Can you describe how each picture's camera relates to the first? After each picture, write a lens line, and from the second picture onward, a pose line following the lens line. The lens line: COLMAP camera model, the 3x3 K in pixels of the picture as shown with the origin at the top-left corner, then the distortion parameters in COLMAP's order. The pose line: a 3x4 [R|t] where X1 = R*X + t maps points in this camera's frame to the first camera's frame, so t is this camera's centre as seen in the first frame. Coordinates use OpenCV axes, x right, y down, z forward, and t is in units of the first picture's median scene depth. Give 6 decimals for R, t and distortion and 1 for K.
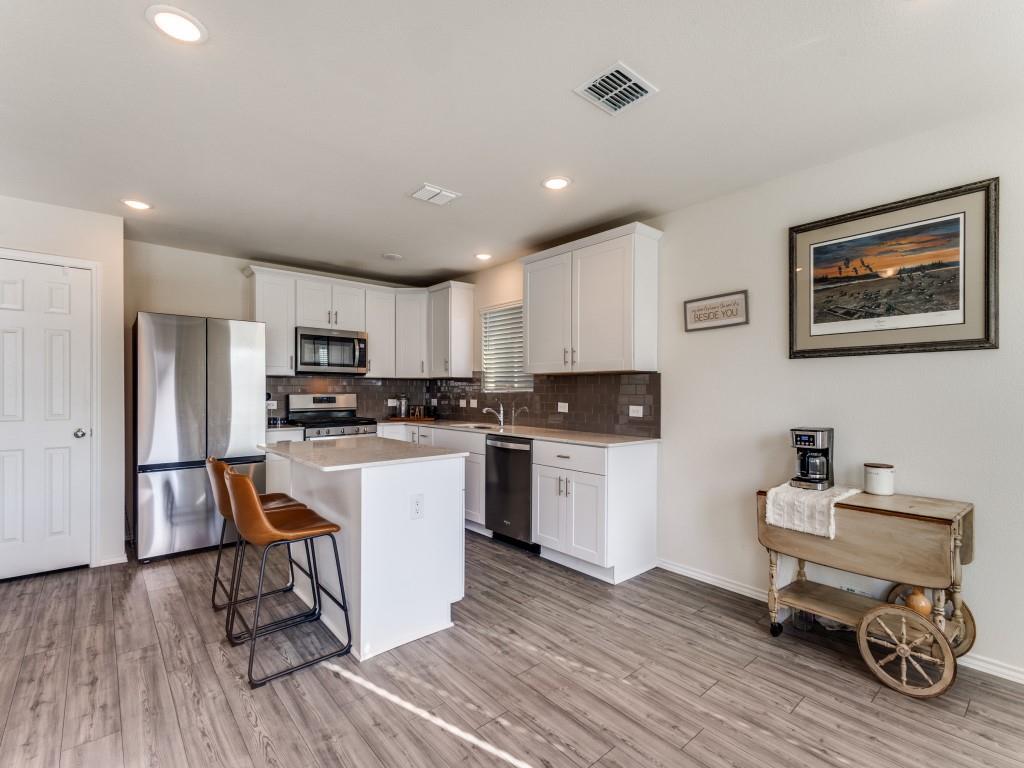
lens RADIAL K [[476.4, 0, 509.2], [0, 476.4, 390.9], [0, 0, 1]] dist [0.018986, -0.004054]
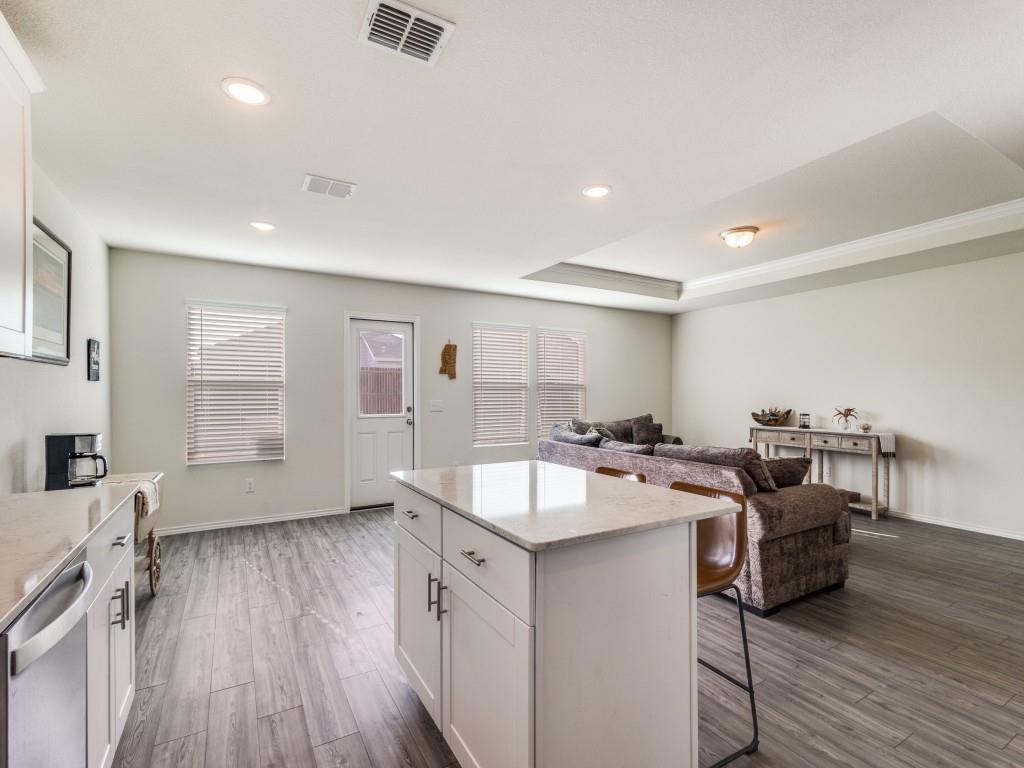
lens RADIAL K [[476.4, 0, 506.5], [0, 476.4, 394.8], [0, 0, 1]] dist [0.018986, -0.004054]
pose [[-0.982205, -0.000746, 0.187811, -0.429902], [0.000102, 0.999990, 0.004507, -0.008920], [-0.187812, 0.004446, -0.982195, 1.757708]]
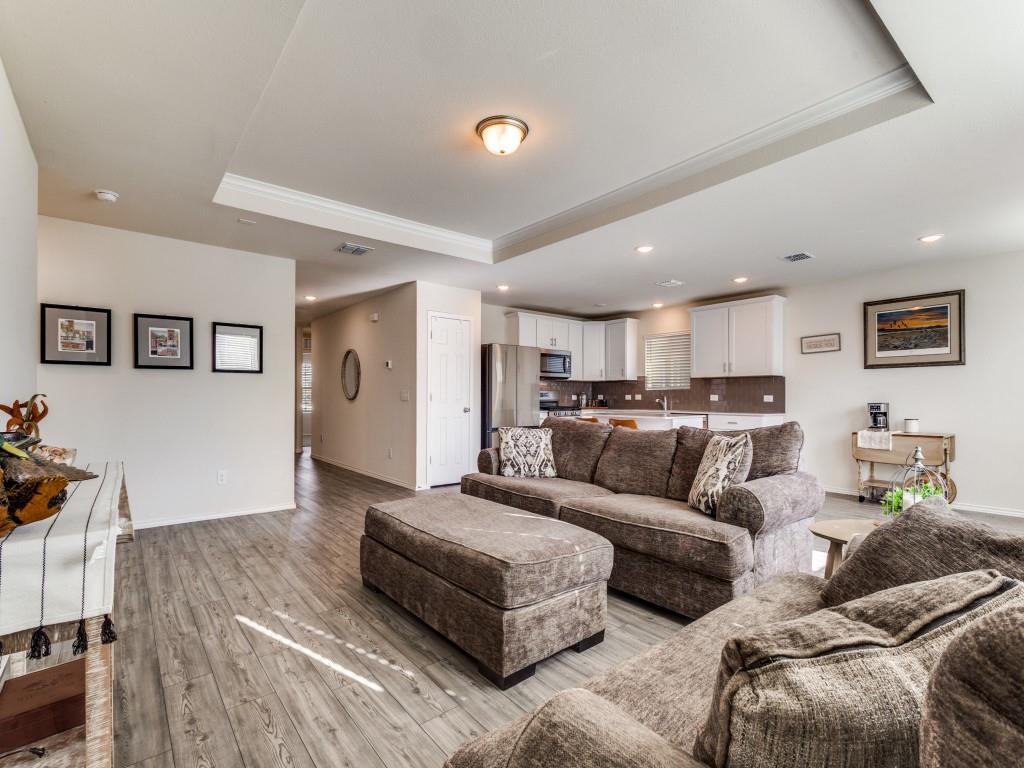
lens RADIAL K [[476.4, 0, 515.3], [0, 476.4, 392.6], [0, 0, 1]] dist [0.018986, -0.004054]
pose [[0.999726, -0.000342, -0.023425, -0.848705], [0.000118, 0.999954, -0.009545, 0.051085], [0.023428, 0.009540, 0.999680, -1.064736]]
